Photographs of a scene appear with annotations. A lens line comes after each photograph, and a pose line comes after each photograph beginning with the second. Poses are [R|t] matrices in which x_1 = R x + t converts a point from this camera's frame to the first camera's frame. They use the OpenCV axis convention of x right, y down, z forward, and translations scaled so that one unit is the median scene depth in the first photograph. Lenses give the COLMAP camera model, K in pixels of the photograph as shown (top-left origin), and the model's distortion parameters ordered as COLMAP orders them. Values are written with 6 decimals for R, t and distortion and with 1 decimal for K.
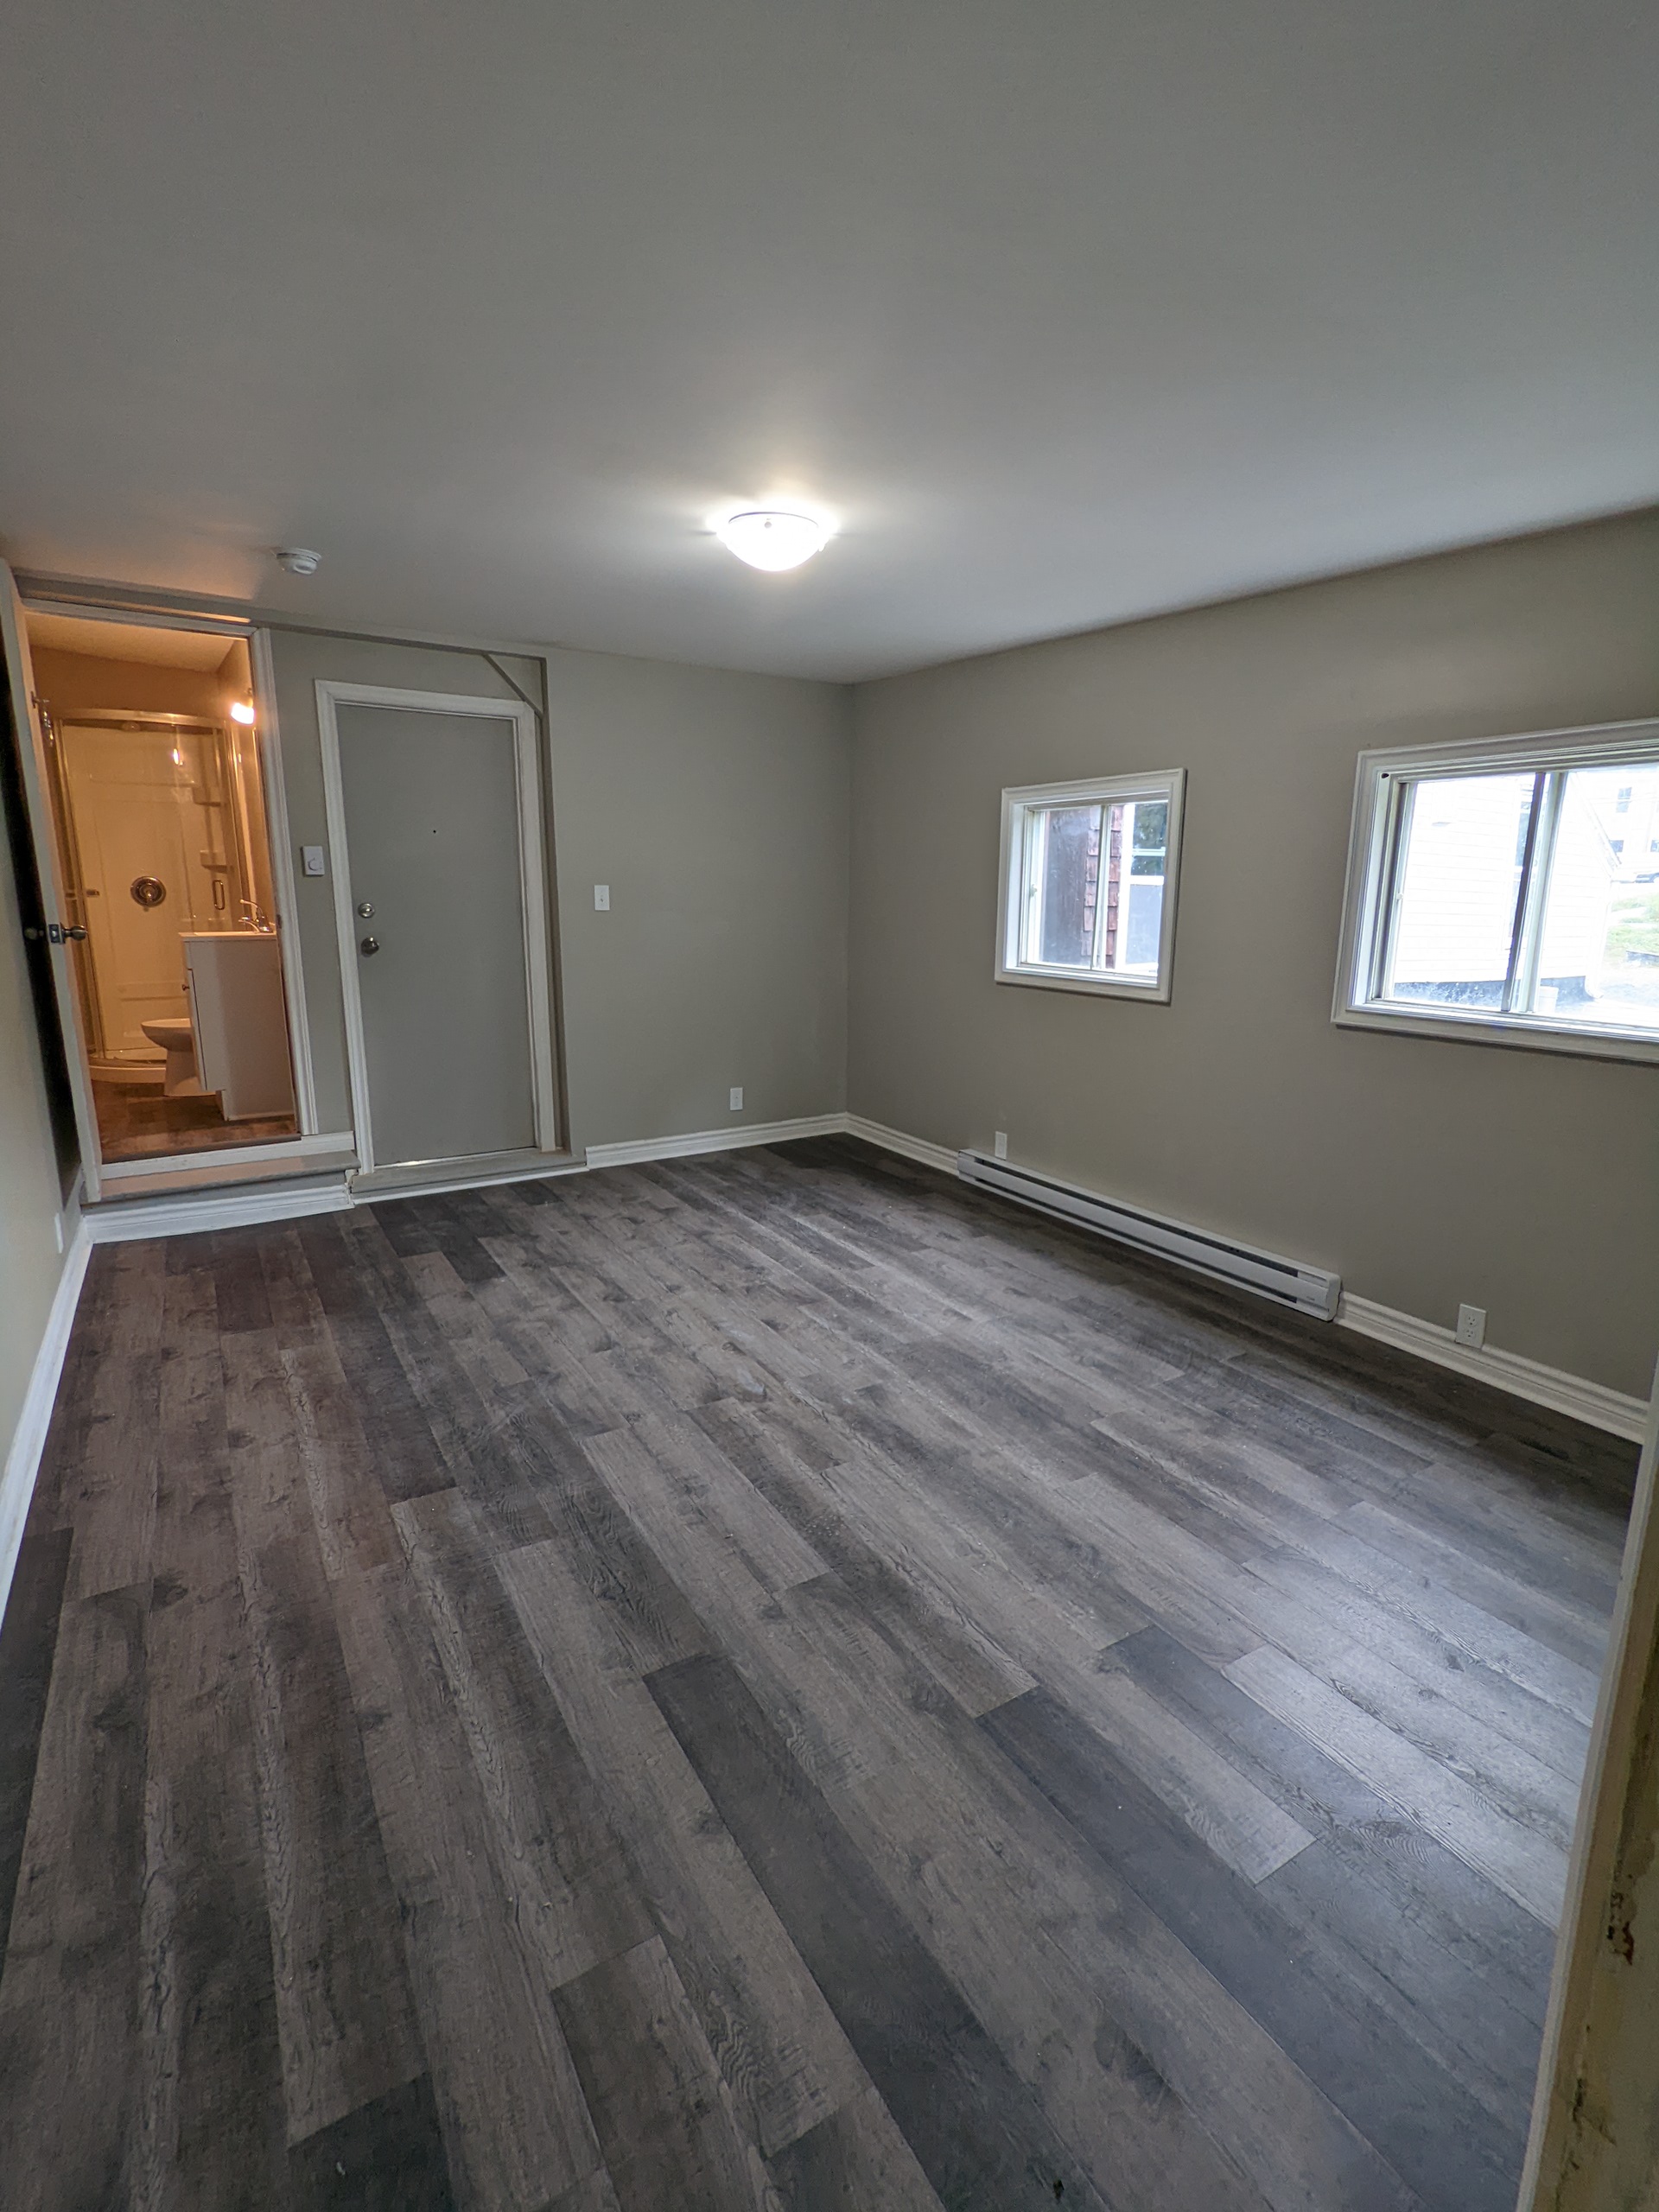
lens RADIAL K [[1053.3, 0, 832.8], [0, 1053.3, 1102.1], [0, 0, 1]] dist [0.003859, 0.001731]
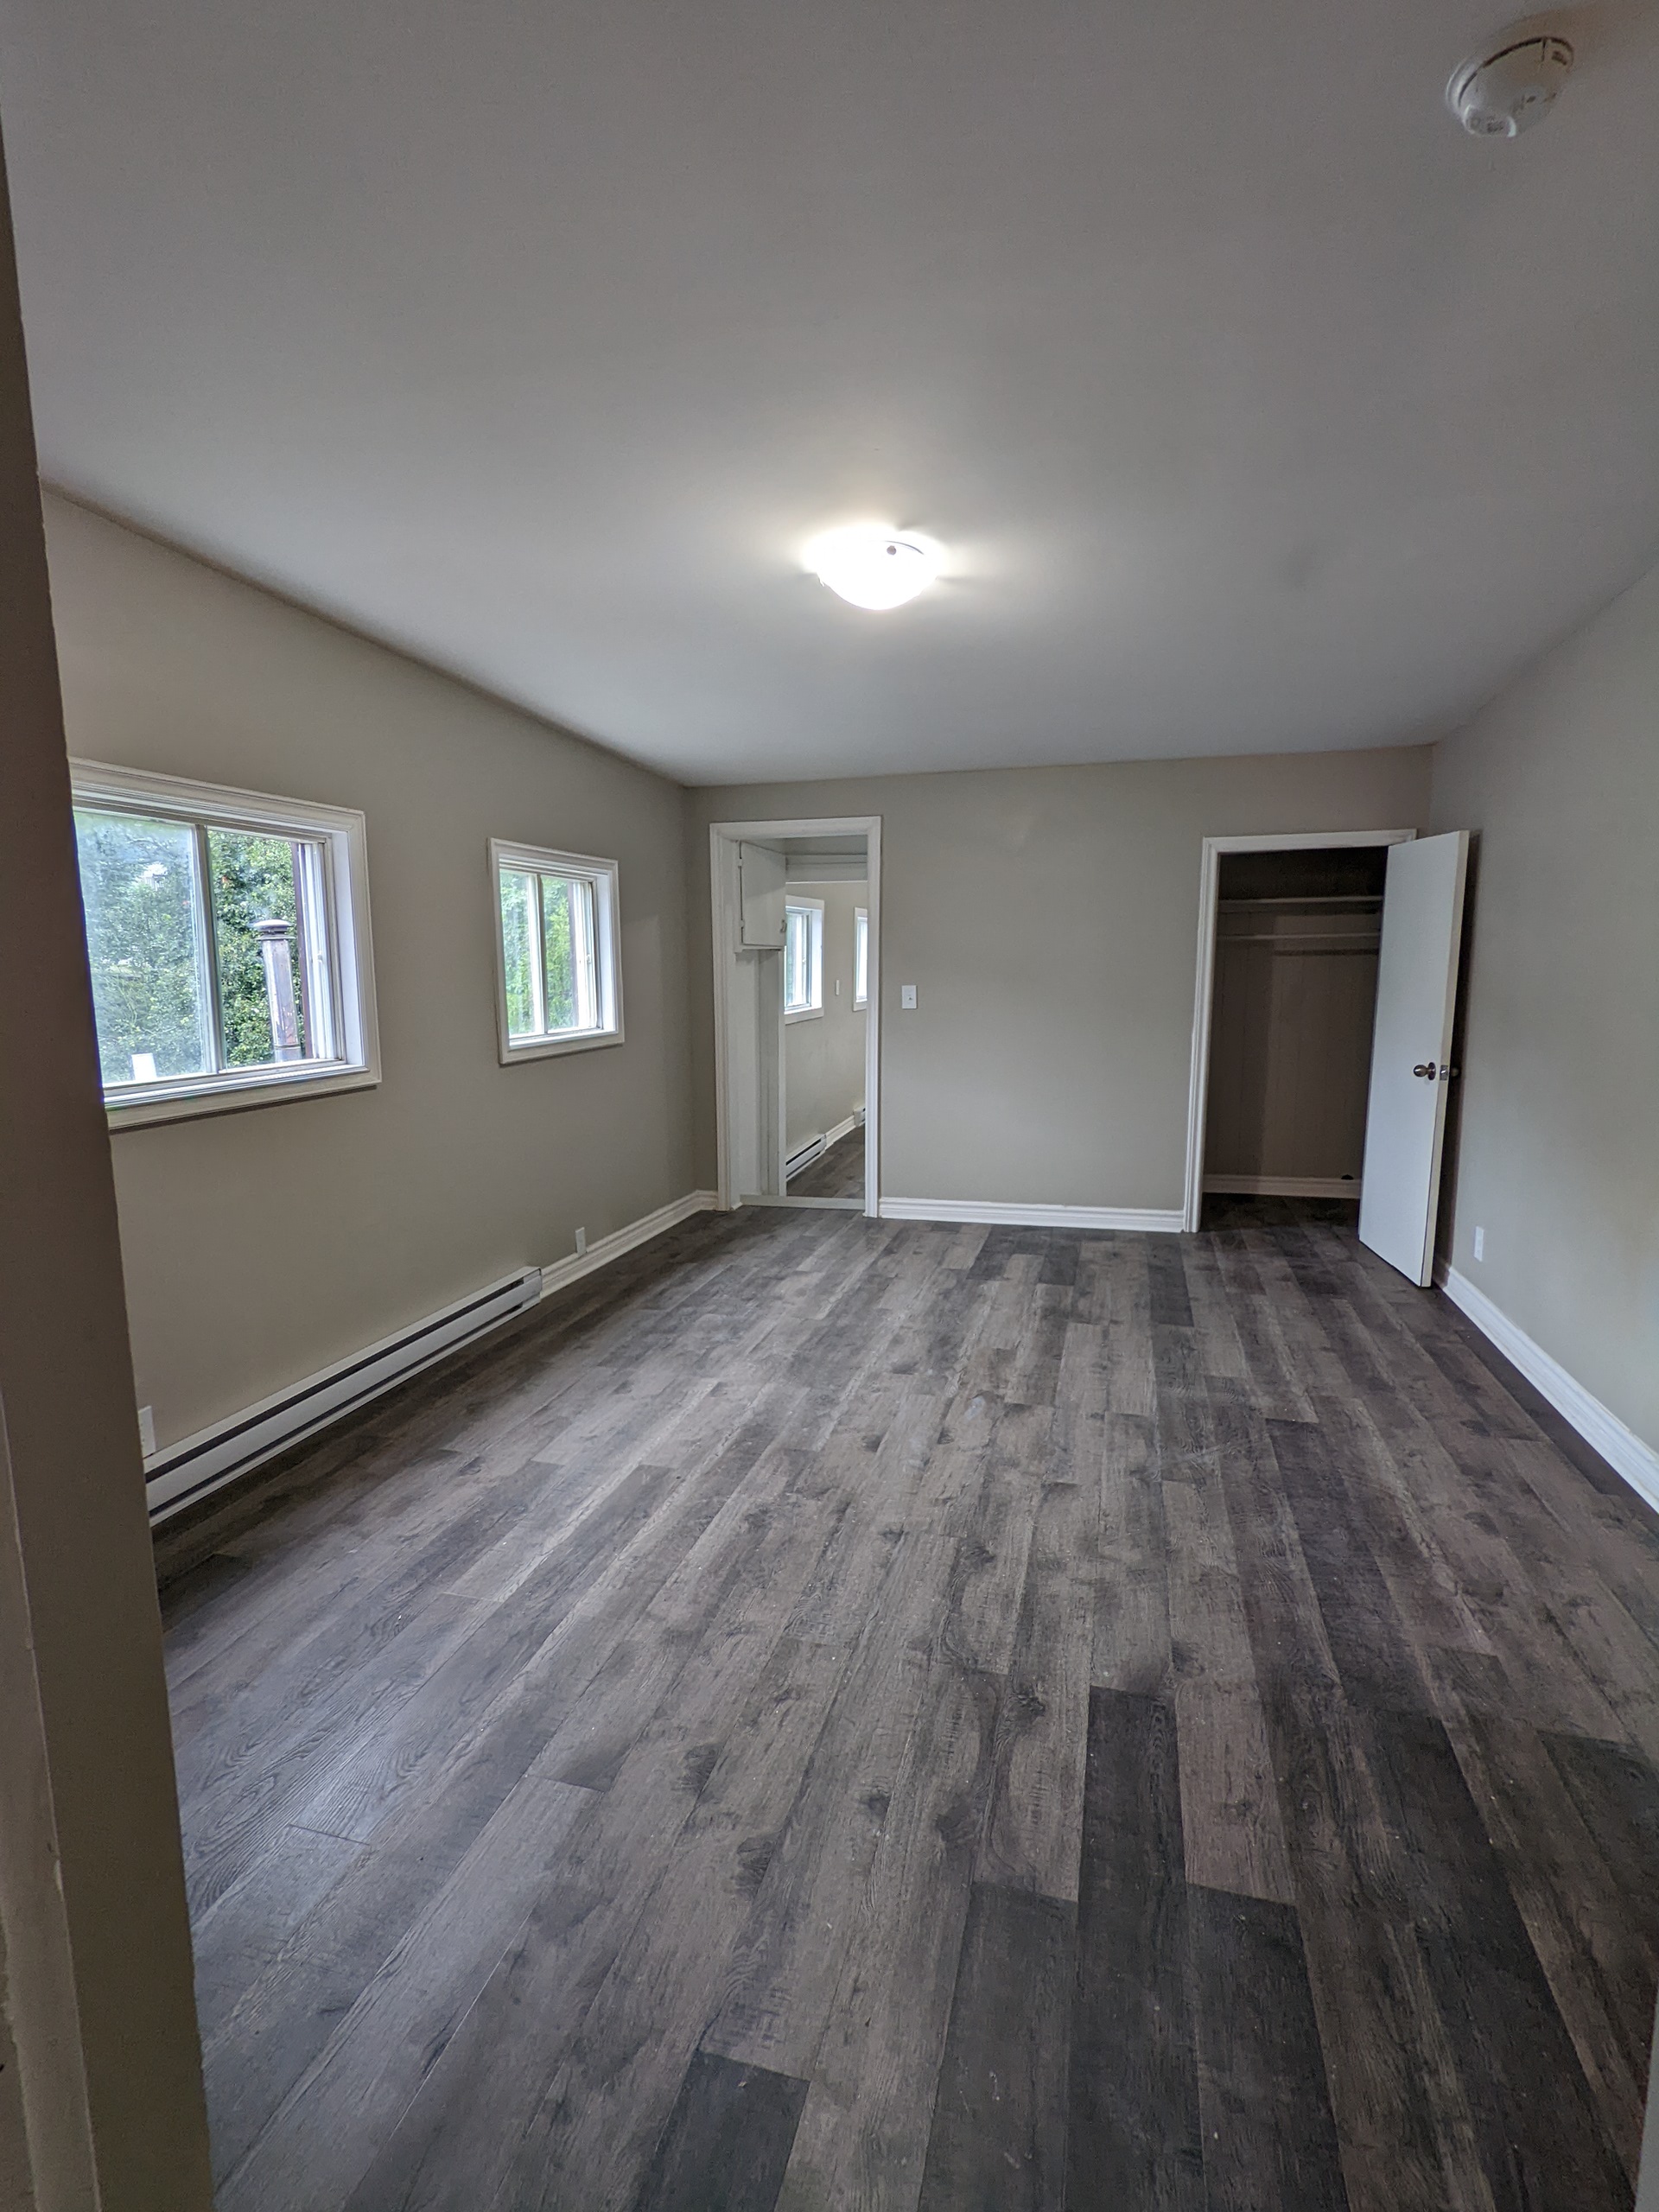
lens RADIAL K [[1053.3, 0, 833.0], [0, 1053.3, 1107.9], [0, 0, 1]] dist [0.003859, 0.001731]
pose [[-0.684695, -0.103366, 0.721462, -0.663036], [0.151566, 0.948056, 0.279673, -0.314816], [-0.712896, 0.300840, -0.633463, 1.559087]]
